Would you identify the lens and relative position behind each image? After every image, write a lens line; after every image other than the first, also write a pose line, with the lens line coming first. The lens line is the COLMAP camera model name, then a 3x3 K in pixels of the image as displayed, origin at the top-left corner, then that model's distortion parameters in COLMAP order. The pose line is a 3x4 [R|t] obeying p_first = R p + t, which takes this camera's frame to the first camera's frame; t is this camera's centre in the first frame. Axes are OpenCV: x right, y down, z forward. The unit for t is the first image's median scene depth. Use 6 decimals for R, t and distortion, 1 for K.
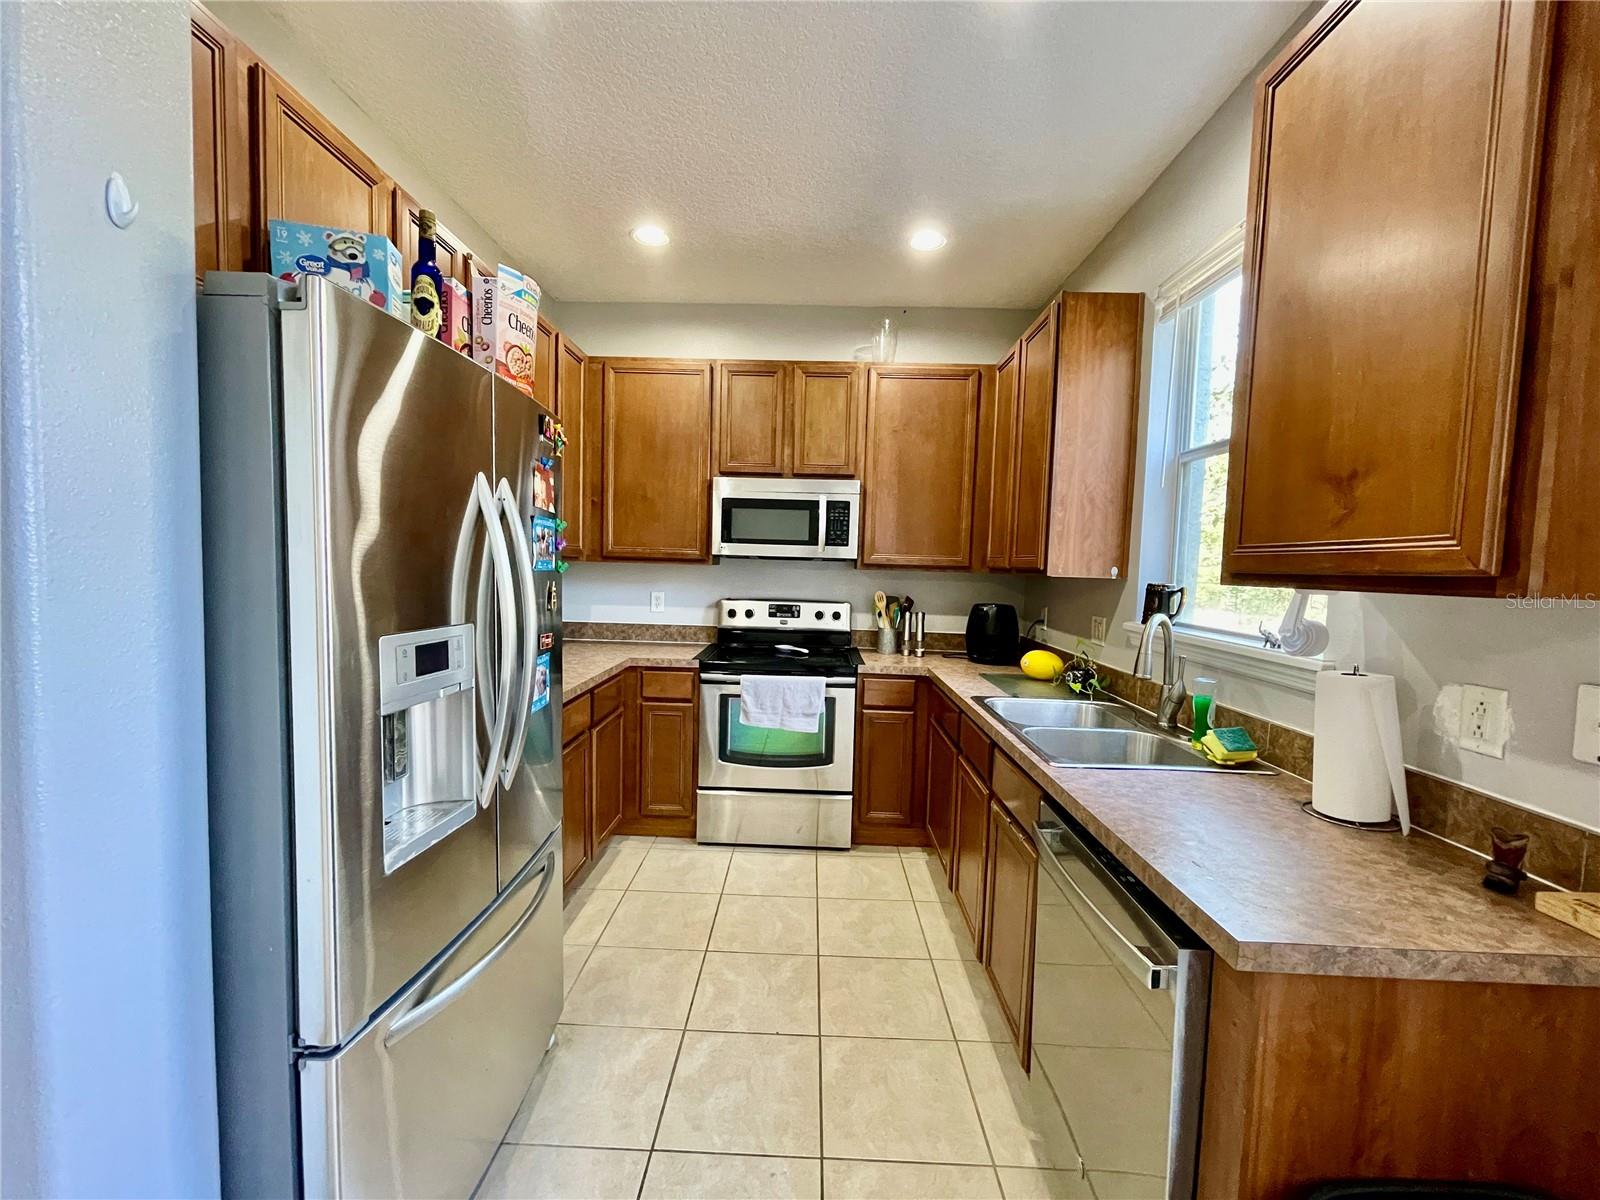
lens RADIAL K [[650.0, 0, 805.1], [0, 650.0, 604.5], [0, 0, 1]] dist [-0.004041, 0.001352]
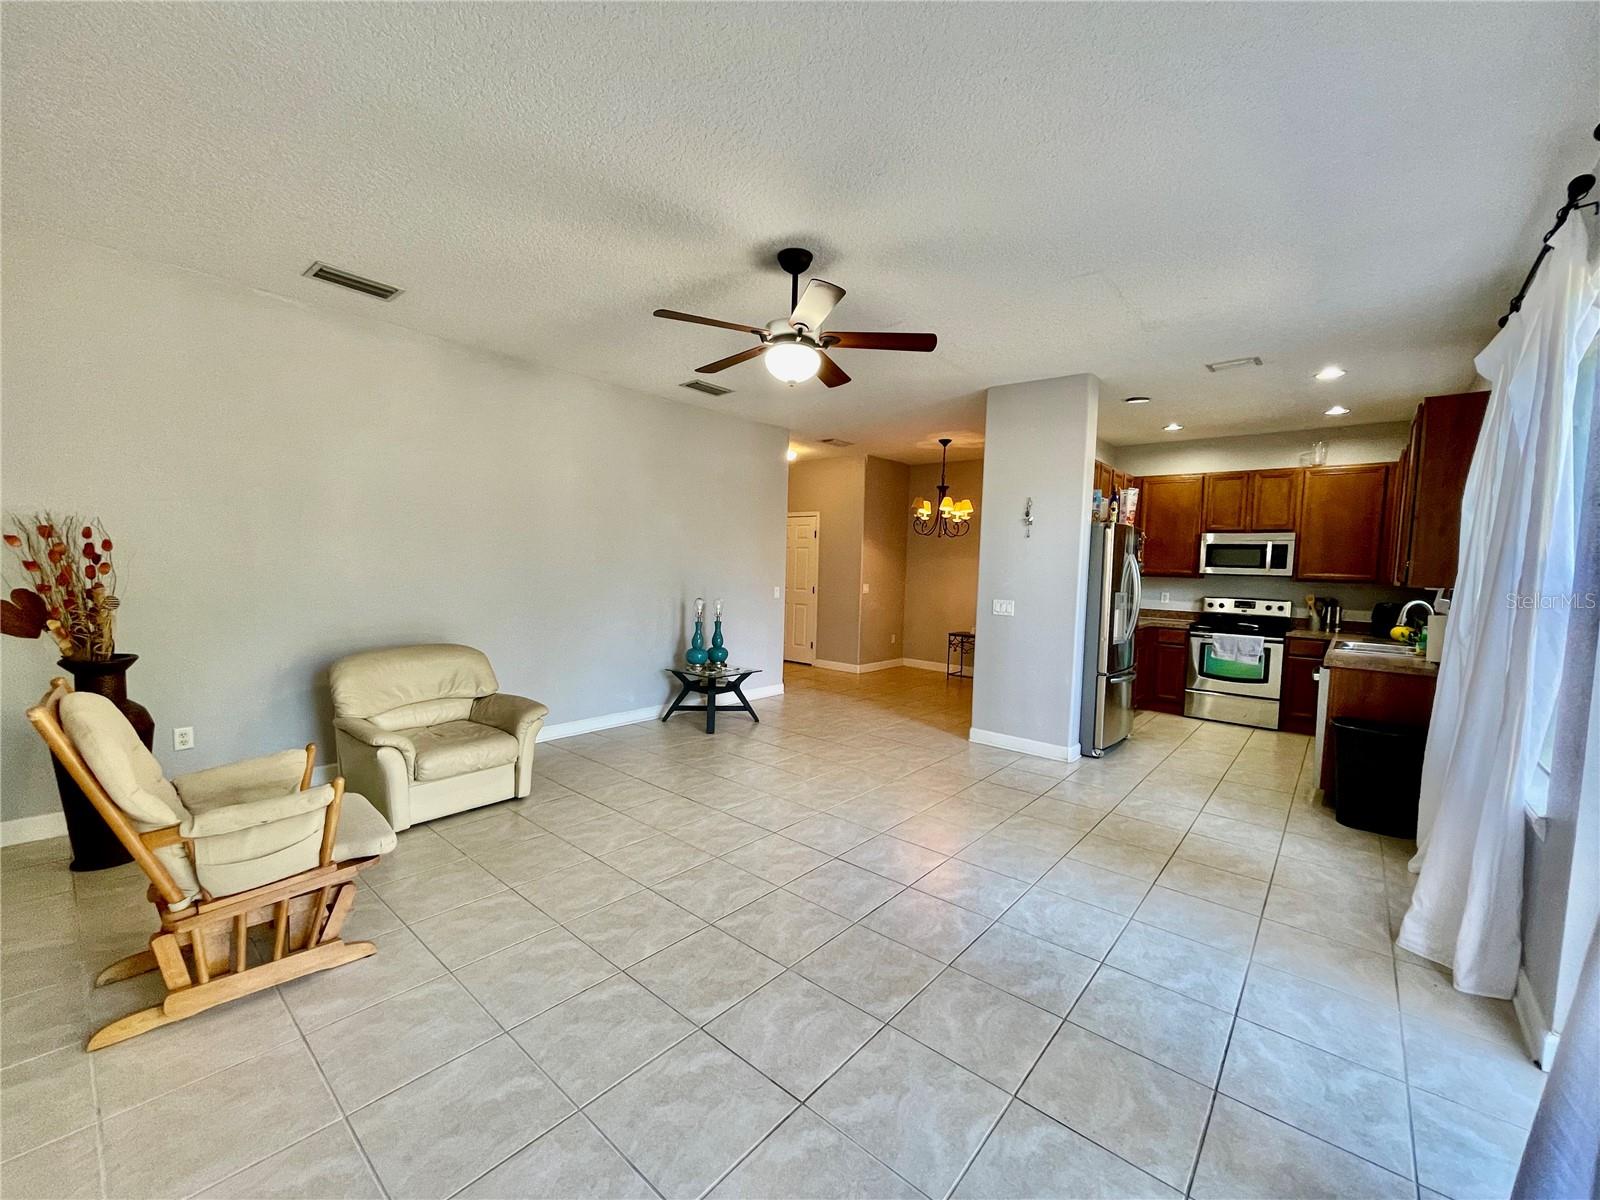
lens RADIAL K [[650.0, 0, 806.0], [0, 650.0, 607.0], [0, 0, 1]] dist [-0.004041, 0.001352]
pose [[0.775208, 0.037476, -0.630593, 0.172095], [-0.047494, 0.998871, 0.000977, 0.078606], [0.629918, 0.029192, 0.776113, -1.243932]]
